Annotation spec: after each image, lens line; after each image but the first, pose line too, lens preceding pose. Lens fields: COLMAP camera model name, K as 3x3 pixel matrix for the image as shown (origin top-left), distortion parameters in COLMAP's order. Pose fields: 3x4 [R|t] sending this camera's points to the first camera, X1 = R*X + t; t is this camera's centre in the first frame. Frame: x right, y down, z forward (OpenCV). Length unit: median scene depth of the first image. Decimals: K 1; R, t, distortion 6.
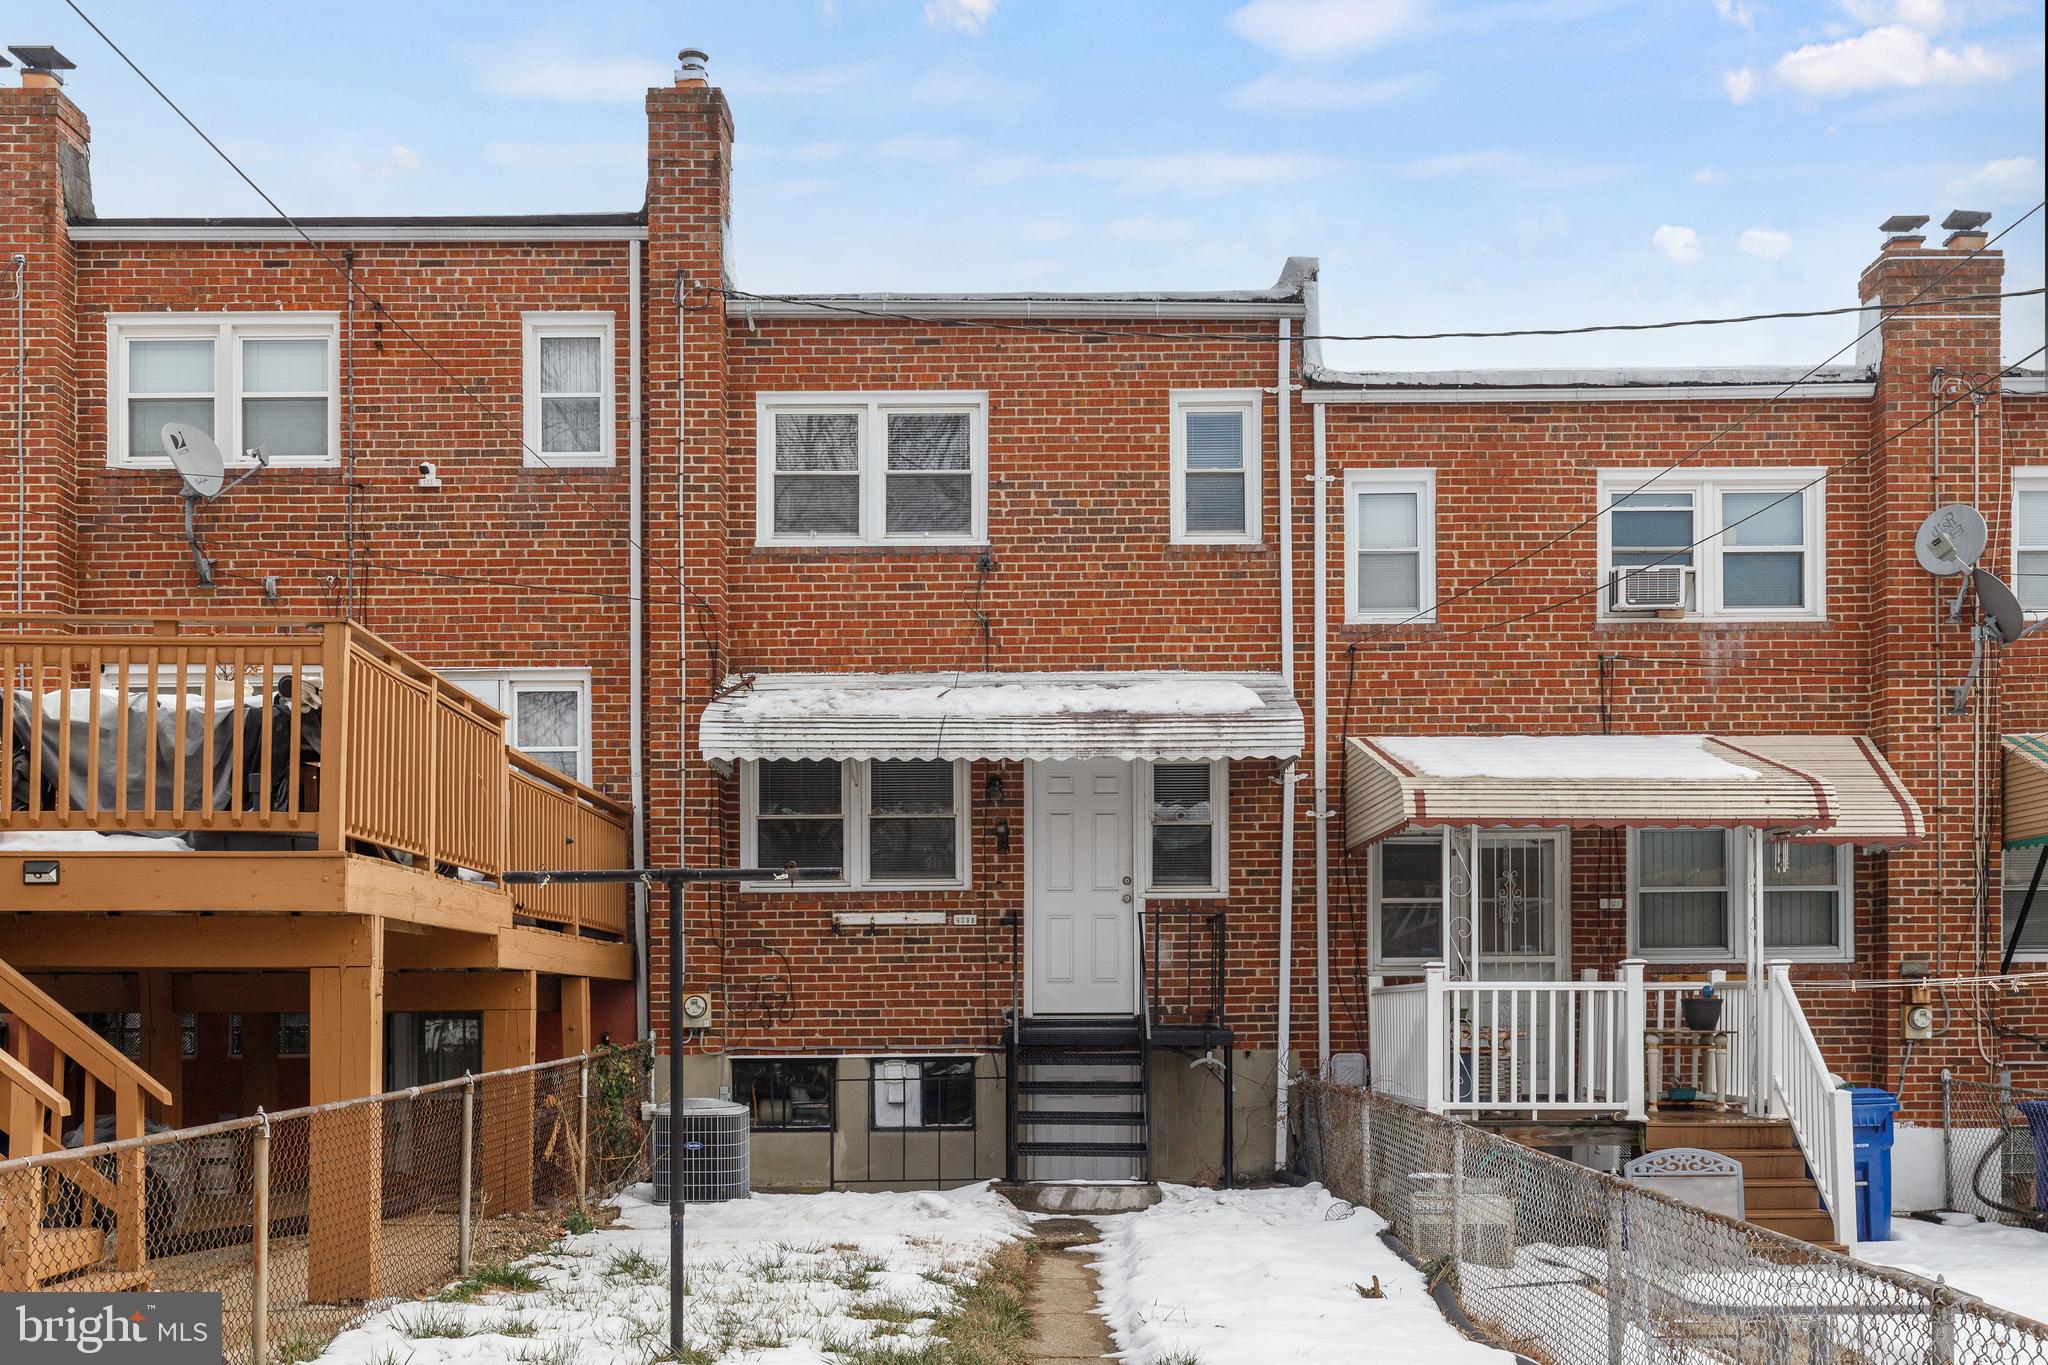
lens RADIAL K [[1970.1, 0, 1024.0], [0, 1970.1, 682.5], [0, 0, 1]] dist [-0.009541, 0.009882]
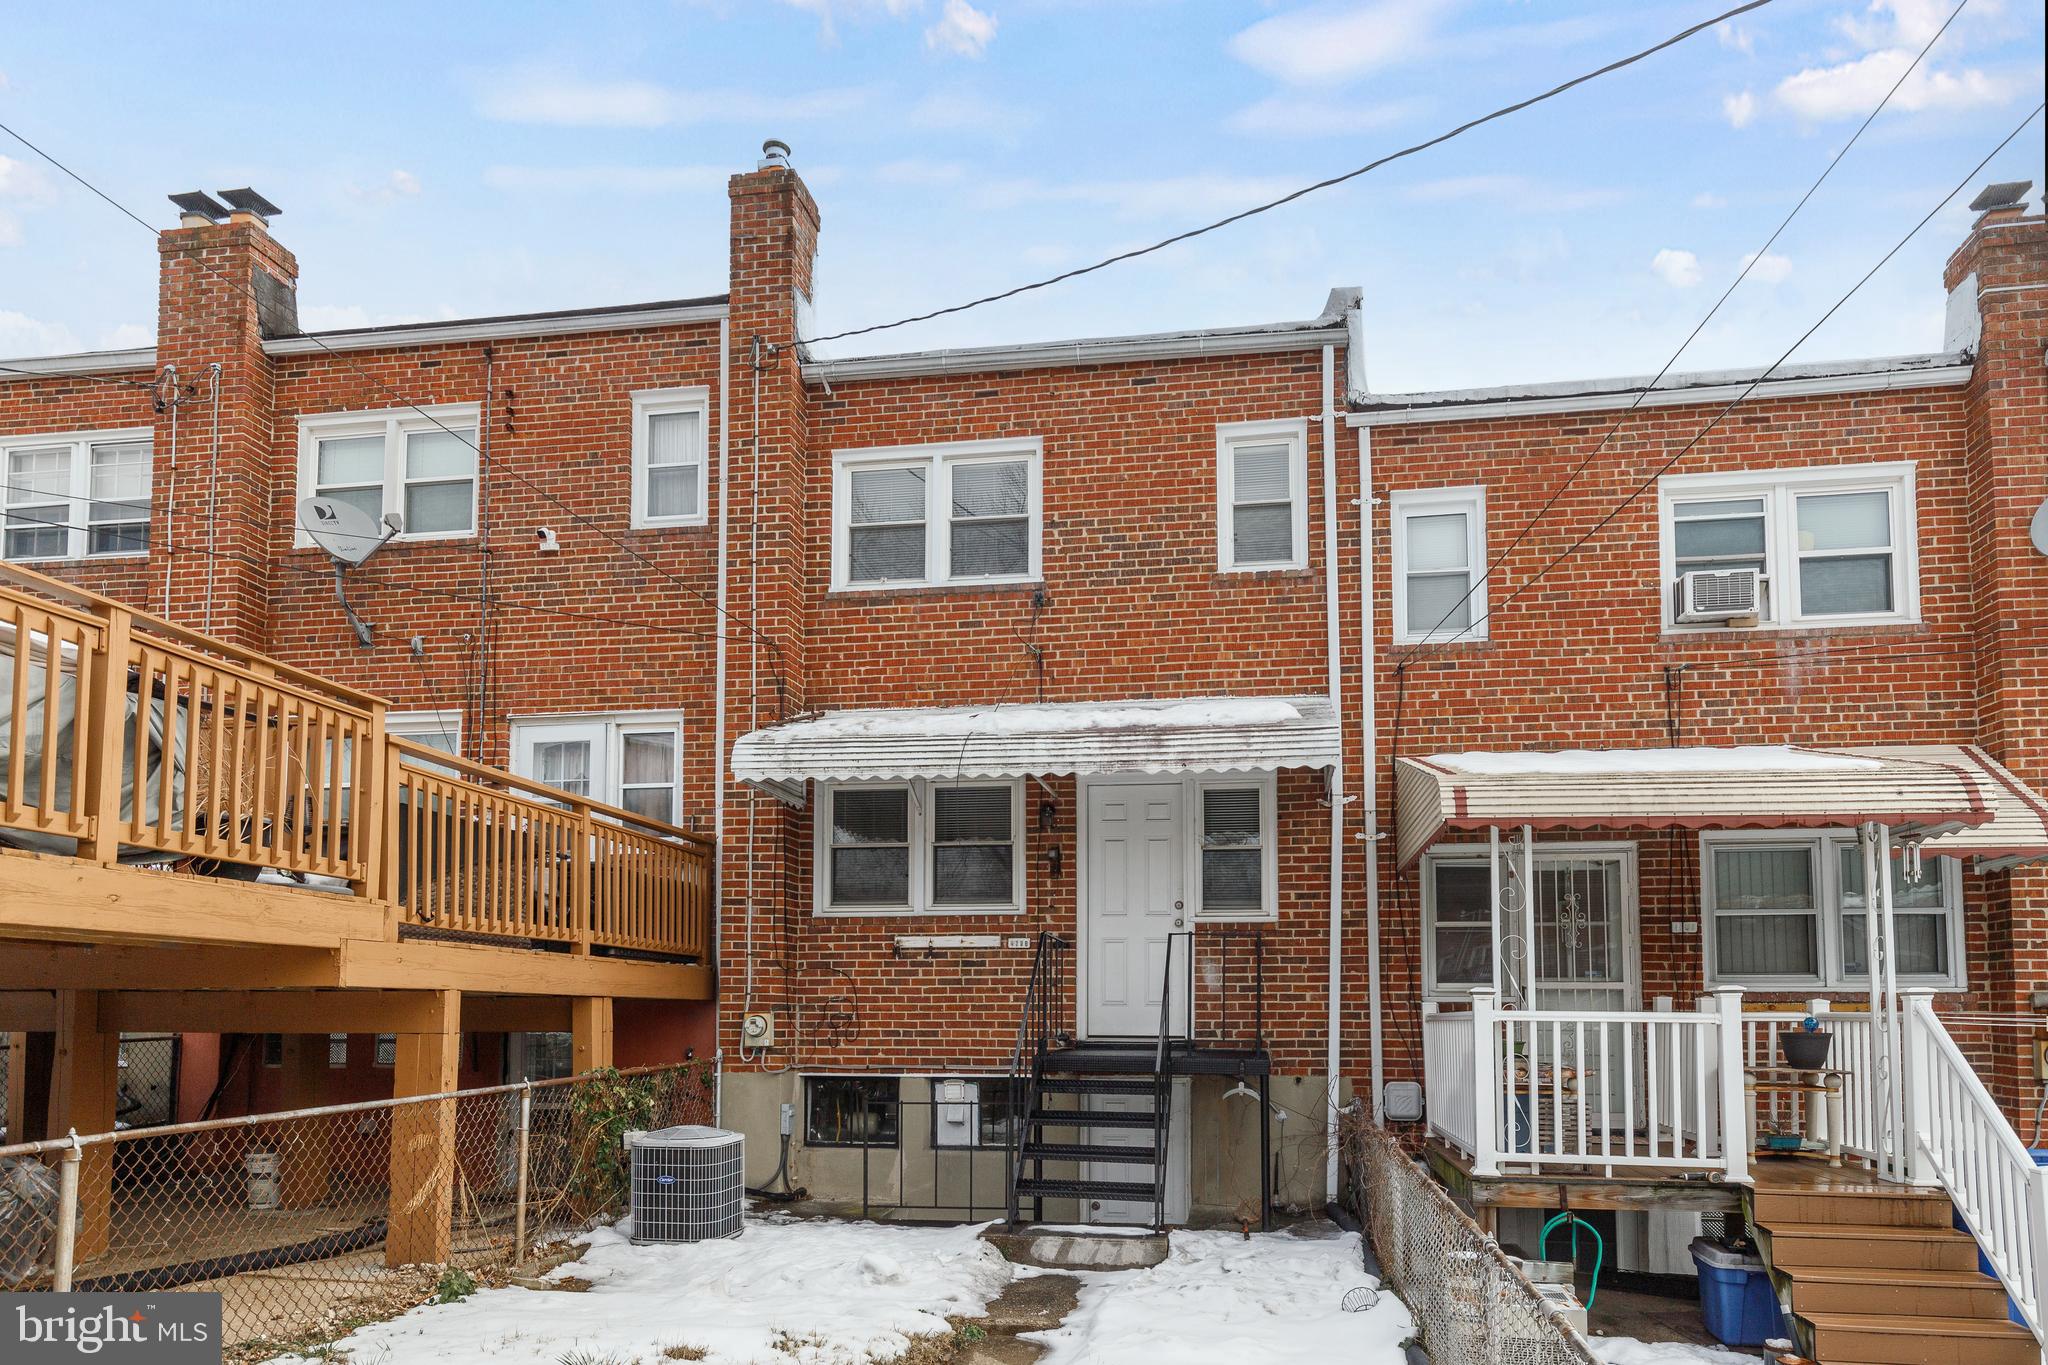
lens RADIAL K [[1402.5, 0, 1026.4], [0, 1402.5, 753.8], [0, 0, 1]] dist [0.004929, -0.002465]
pose [[0.991804, -0.014162, -0.126981, 0.067935], [0.011273, 0.999662, -0.023434, 0.039134], [0.127270, 0.021810, 0.991628, 0.274429]]
